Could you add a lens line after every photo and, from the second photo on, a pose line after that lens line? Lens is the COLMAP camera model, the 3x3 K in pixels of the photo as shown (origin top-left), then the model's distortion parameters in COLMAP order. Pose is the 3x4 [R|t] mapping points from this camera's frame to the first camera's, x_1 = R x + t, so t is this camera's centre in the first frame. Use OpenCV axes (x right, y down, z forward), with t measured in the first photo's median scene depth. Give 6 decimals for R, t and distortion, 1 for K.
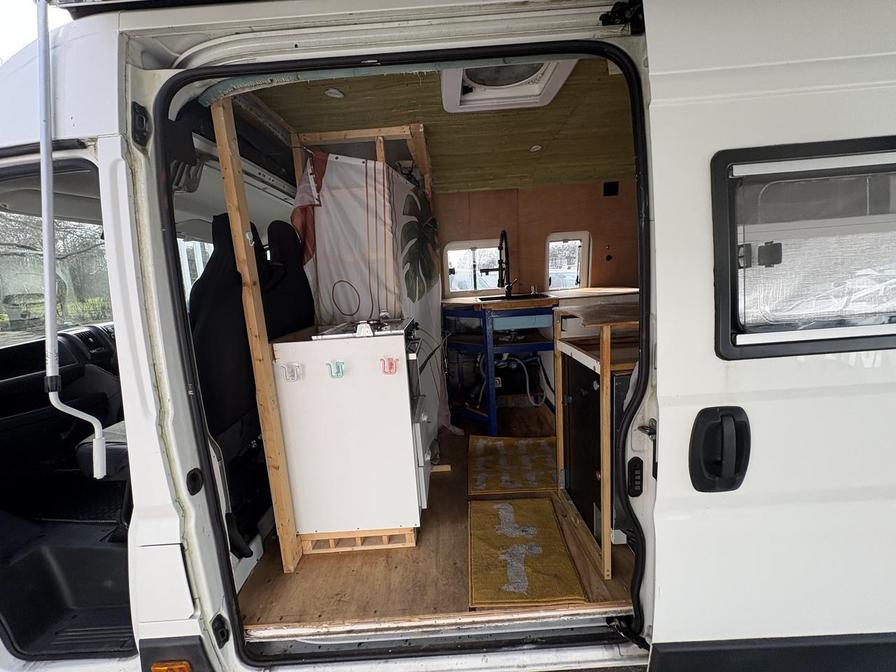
lens RADIAL K [[358.6, 0, 449.7], [0, 358.6, 335.6], [0, 0, 1]] dist [-0.000090, 0.000145]
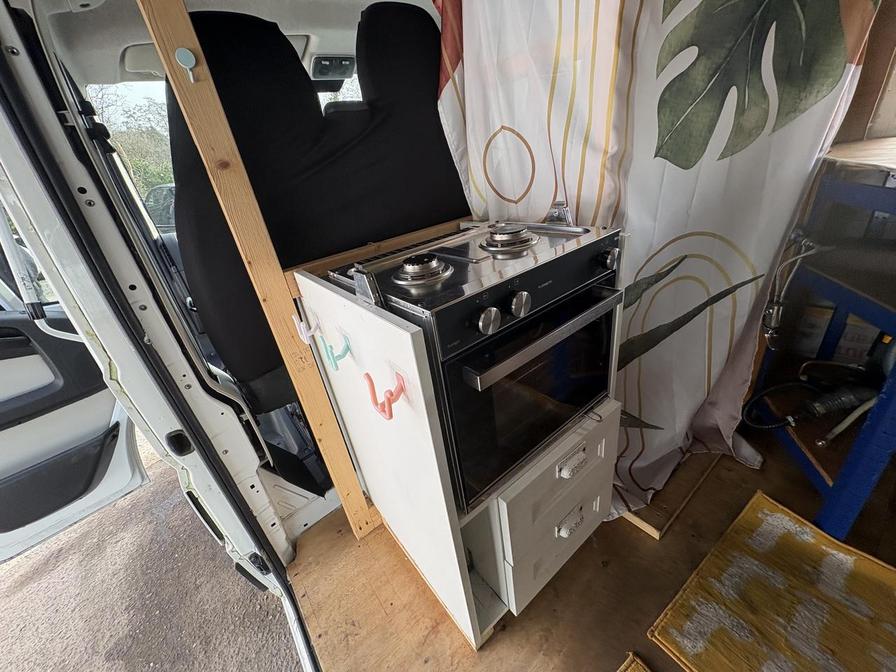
lens RADIAL K [[354.5, 0, 448.0], [0, 354.5, 336.0], [0, 0, 1]] dist [0.003389, 0.000696]
pose [[0.607074, 0.344722, -0.715981, 0.083810], [-0.022169, 0.908003, 0.418378, -0.087790], [0.794336, -0.238113, 0.558867, 0.559869]]
